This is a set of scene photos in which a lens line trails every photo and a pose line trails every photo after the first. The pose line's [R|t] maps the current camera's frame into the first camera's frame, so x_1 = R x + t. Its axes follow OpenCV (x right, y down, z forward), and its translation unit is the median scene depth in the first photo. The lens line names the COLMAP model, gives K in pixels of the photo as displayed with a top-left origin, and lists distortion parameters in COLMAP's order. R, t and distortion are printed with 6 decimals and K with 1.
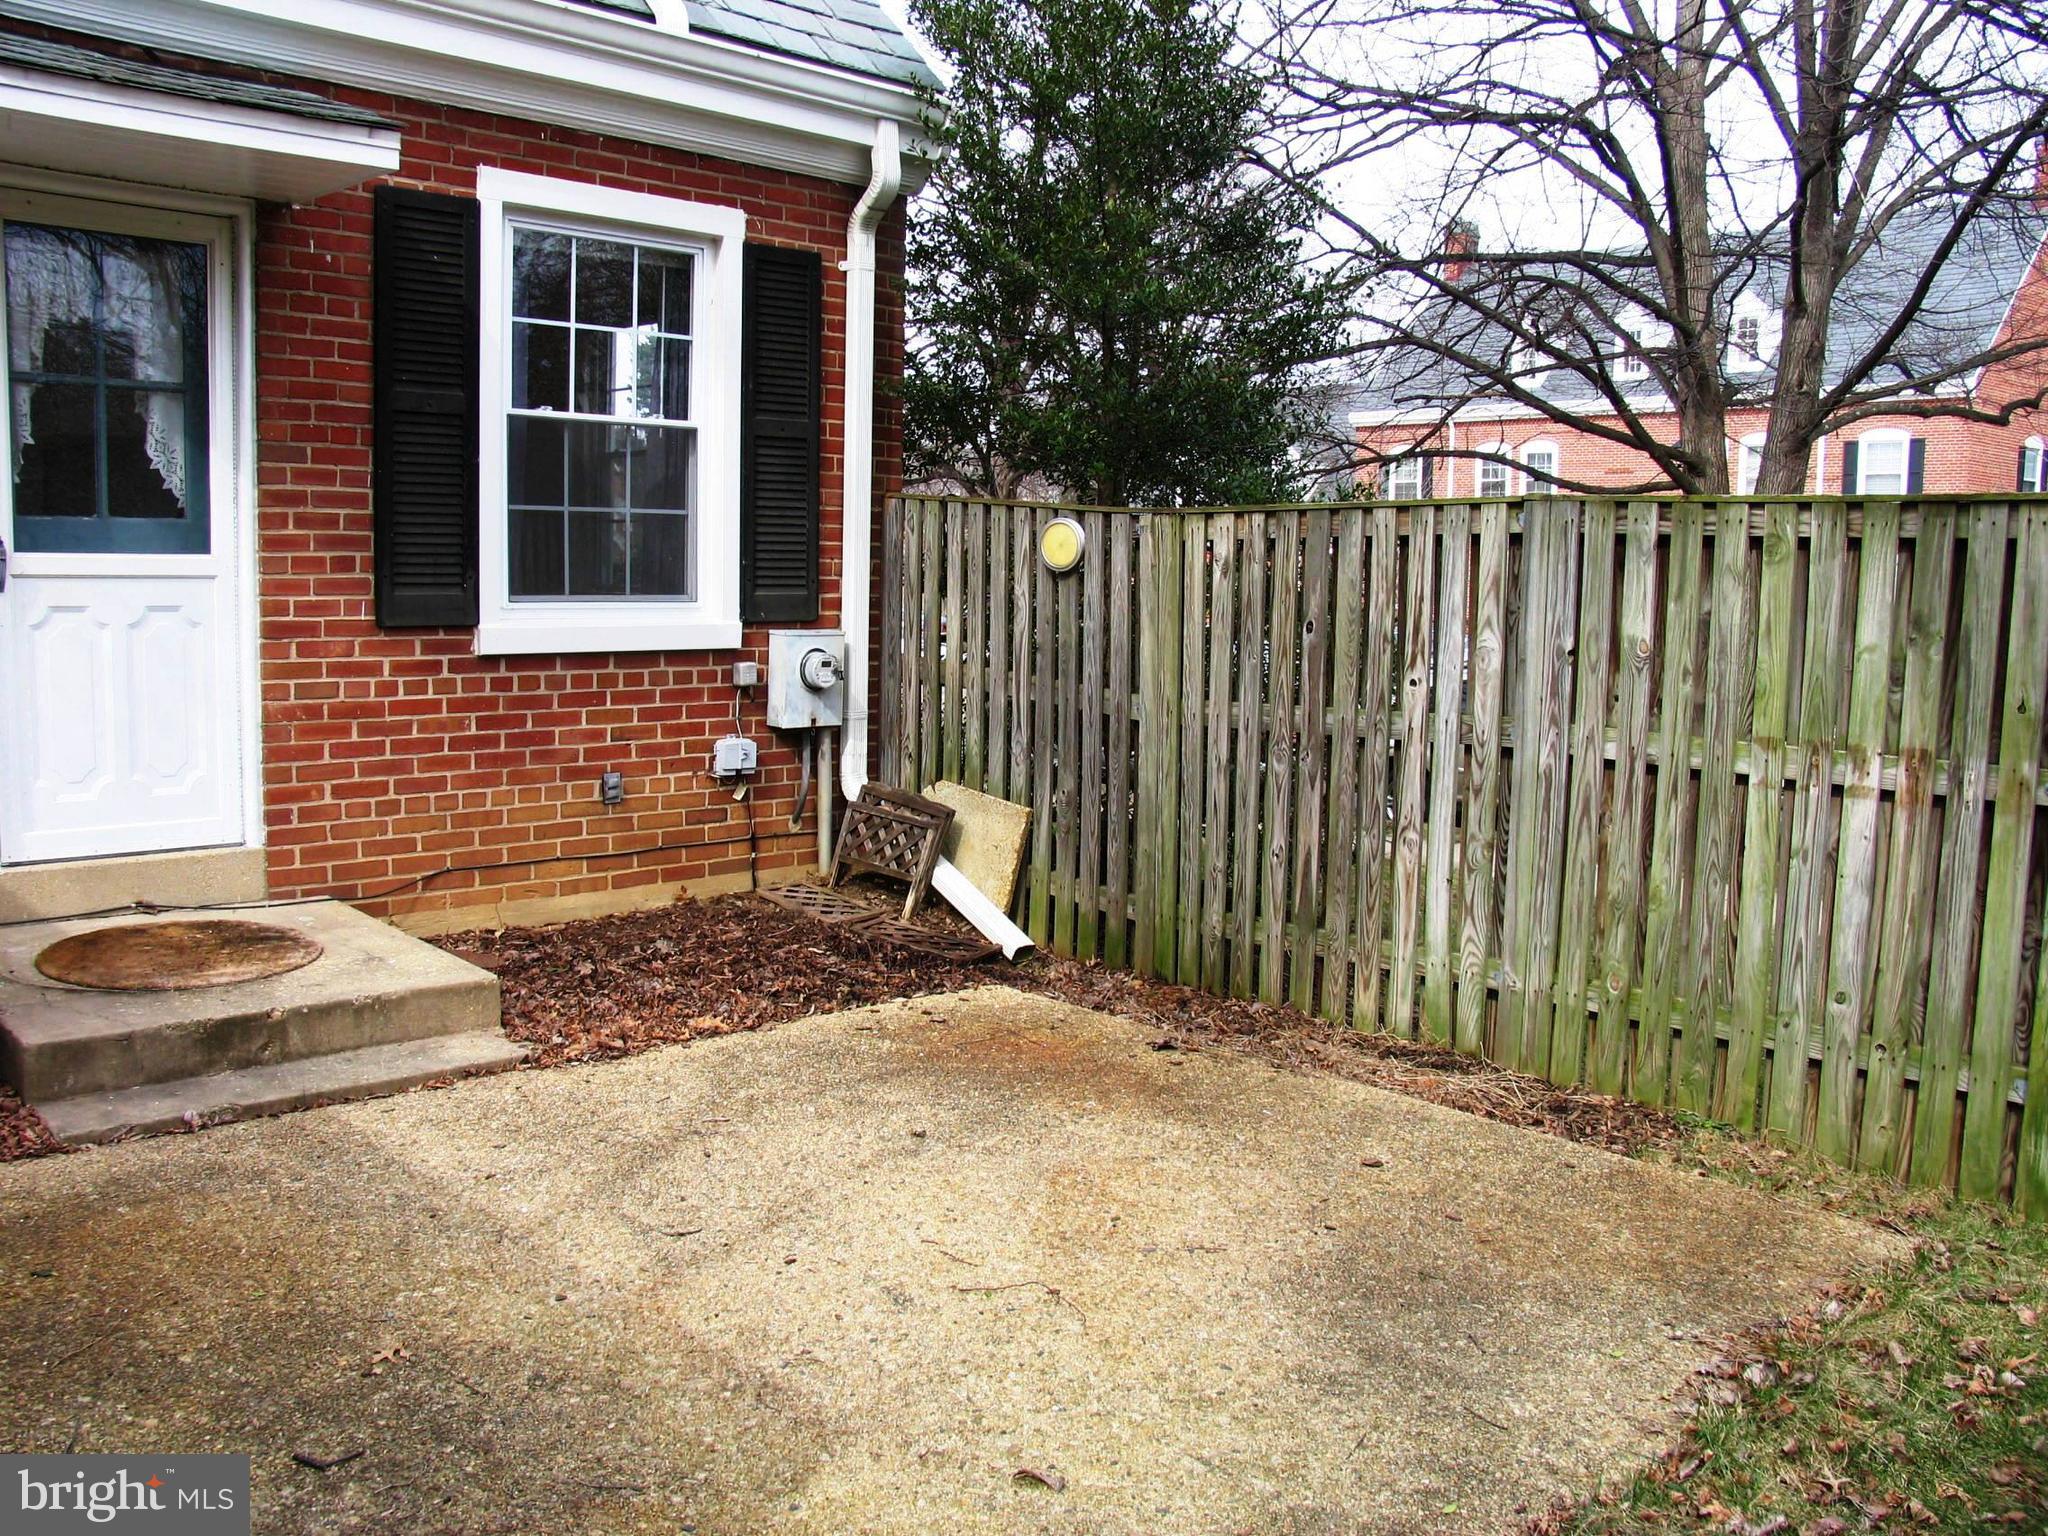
lens RADIAL K [[1722.6, 0, 995.9], [0, 1722.6, 771.2], [0, 0, 1]] dist [-0.170951, 0.137499]
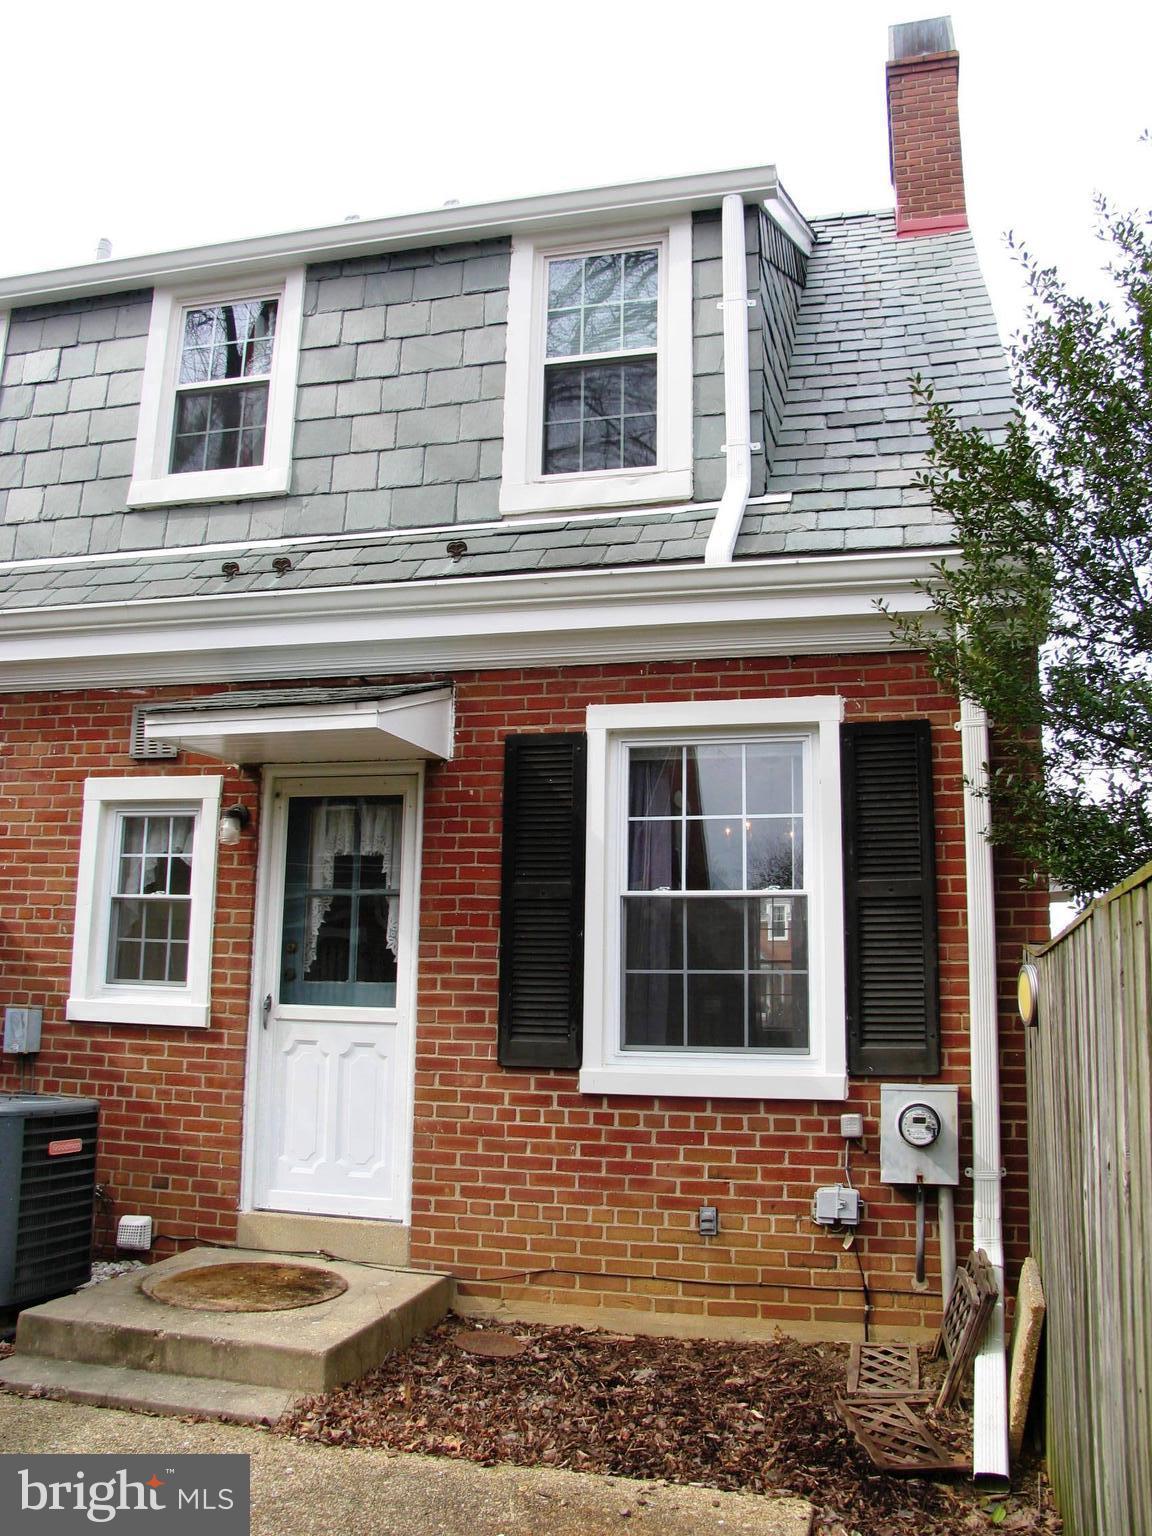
lens RADIAL K [[1292.0, 0, 606.8], [0, 1292.0, 765.8], [0, 0, 1]] dist [-0.170951, 0.137499]
pose [[0.541859, -0.161965, -0.824716, 0.500734], [-0.103259, 0.960993, -0.256572, -0.060935], [0.834102, 0.224185, 0.503998, 0.502365]]
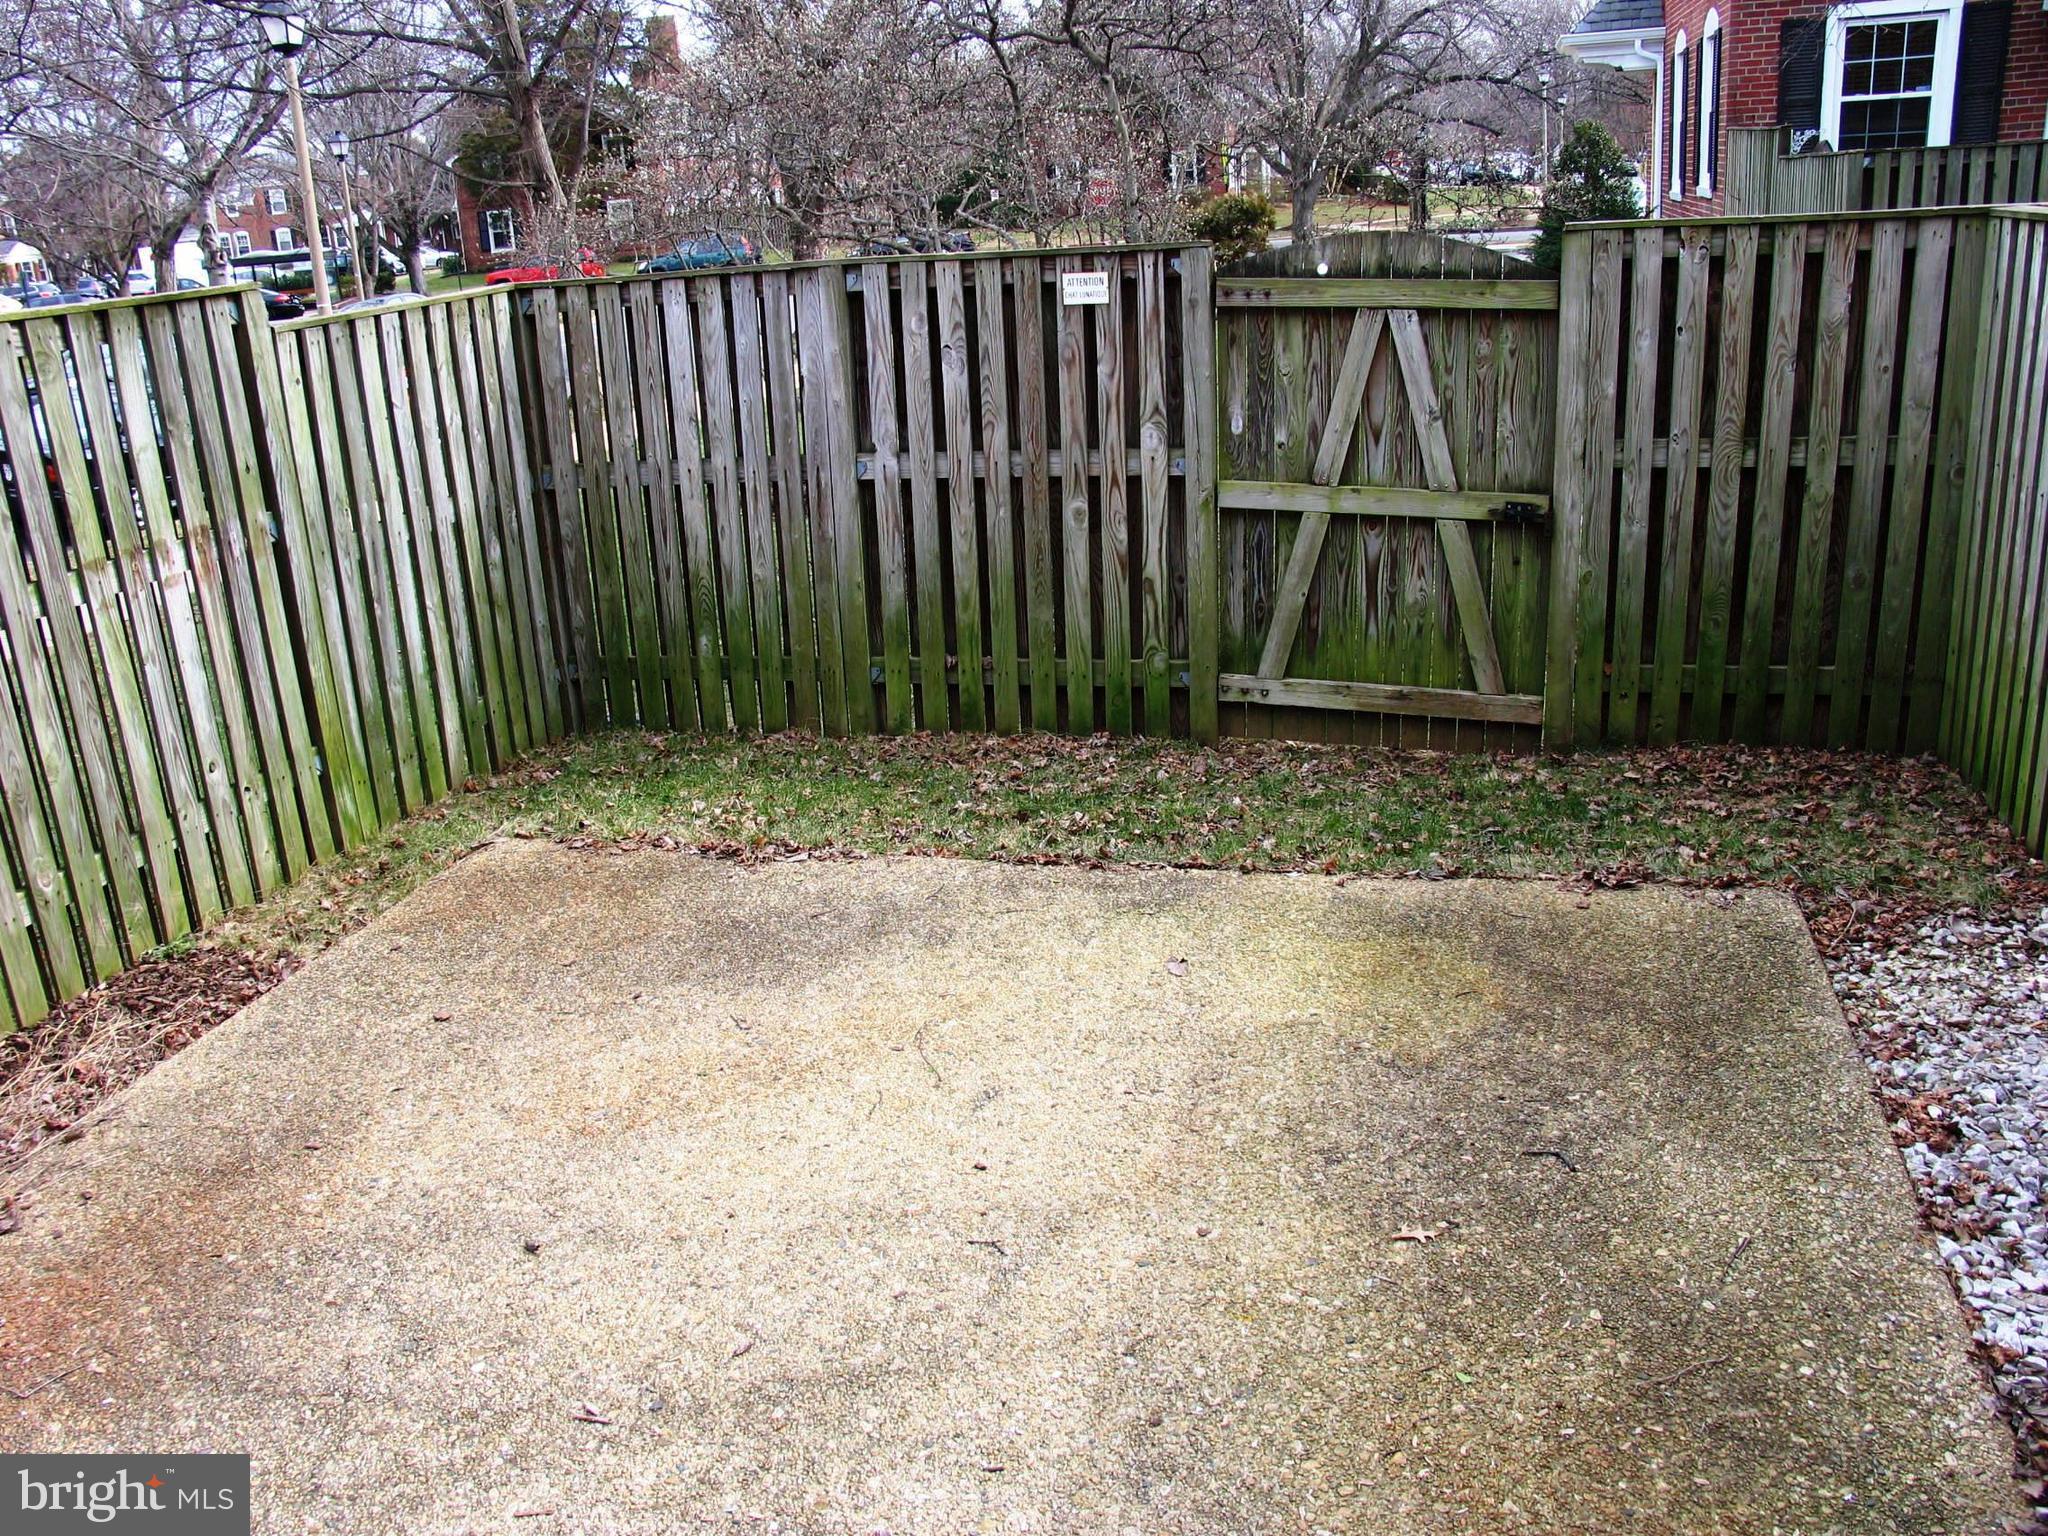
lens RADIAL K [[1722.6, 0, 995.9], [0, 1722.6, 771.2], [0, 0, 1]] dist [-0.170951, 0.137499]
pose [[-0.512731, -0.270001, 0.814988, -0.473947], [0.149220, 0.906789, 0.394293, -0.157871], [-0.845482, 0.323779, -0.424650, 0.751496]]
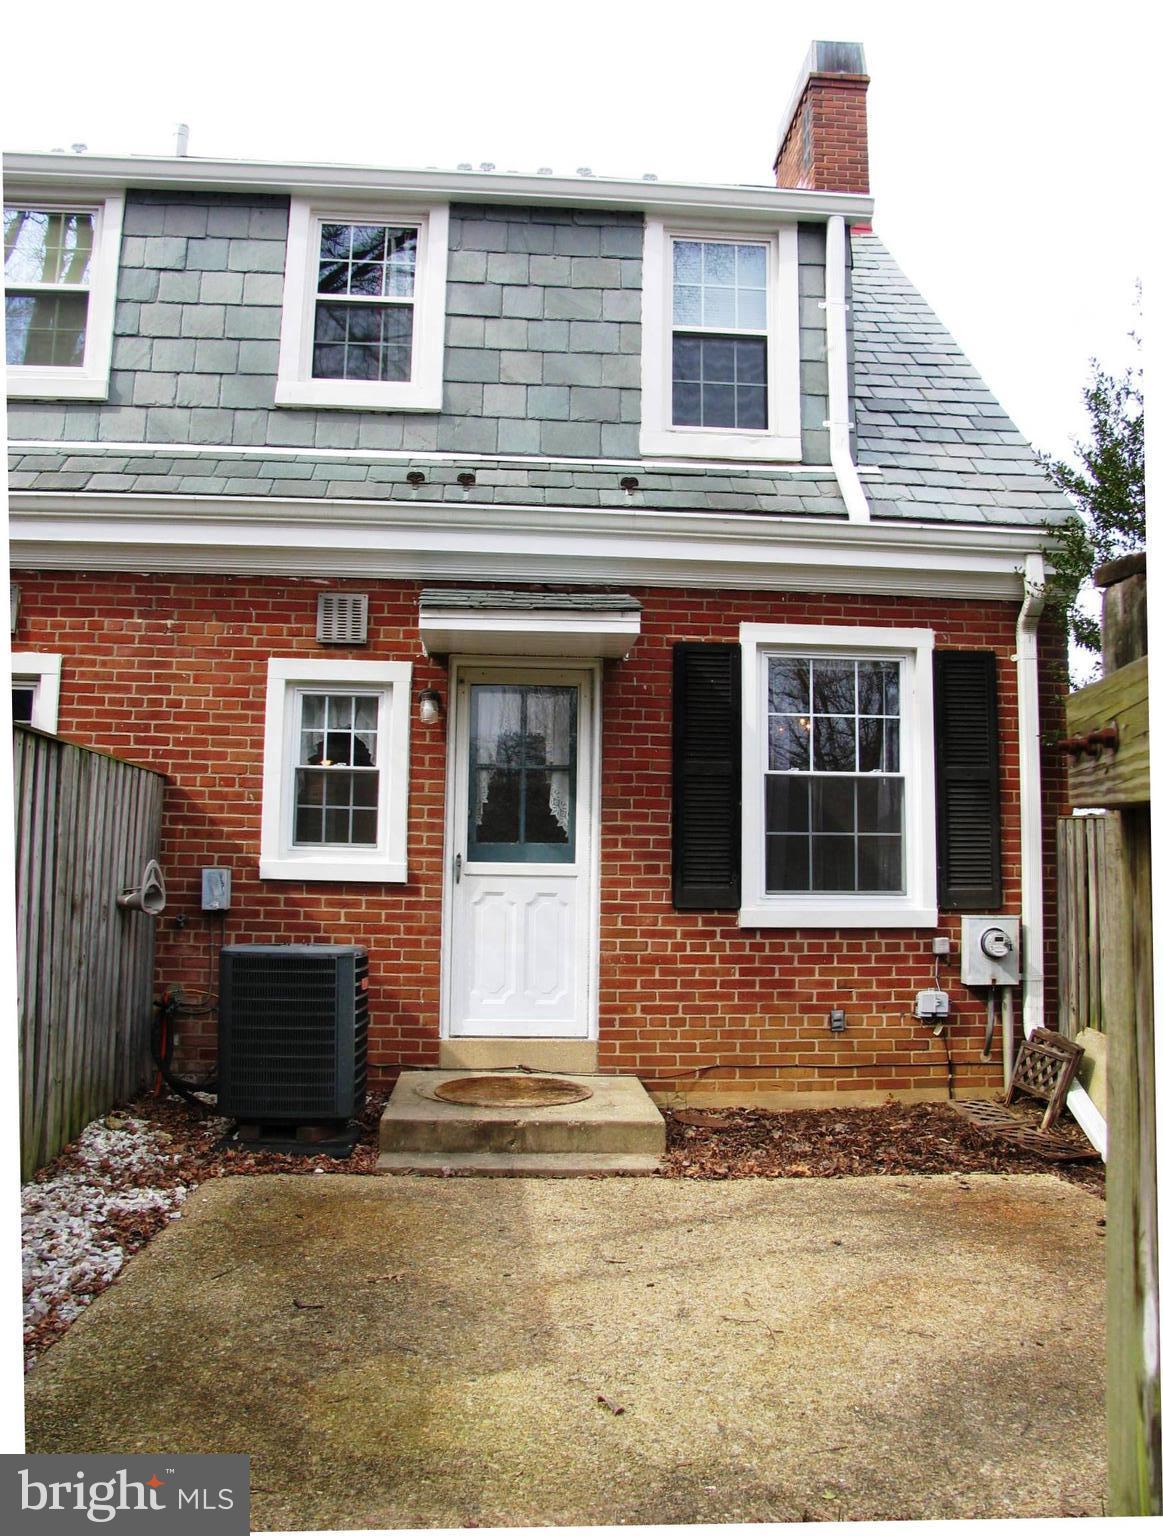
lens RADIAL K [[1280.7, 0, 609.0], [0, 1280.7, 770.1], [0, 0, 1]] dist [-0.181470, 0.160795]
pose [[0.782524, -0.073590, -0.618256, 0.335570], [-0.066977, 0.977279, -0.201097, 0.033752], [0.619008, 0.198772, 0.759815, 0.007652]]
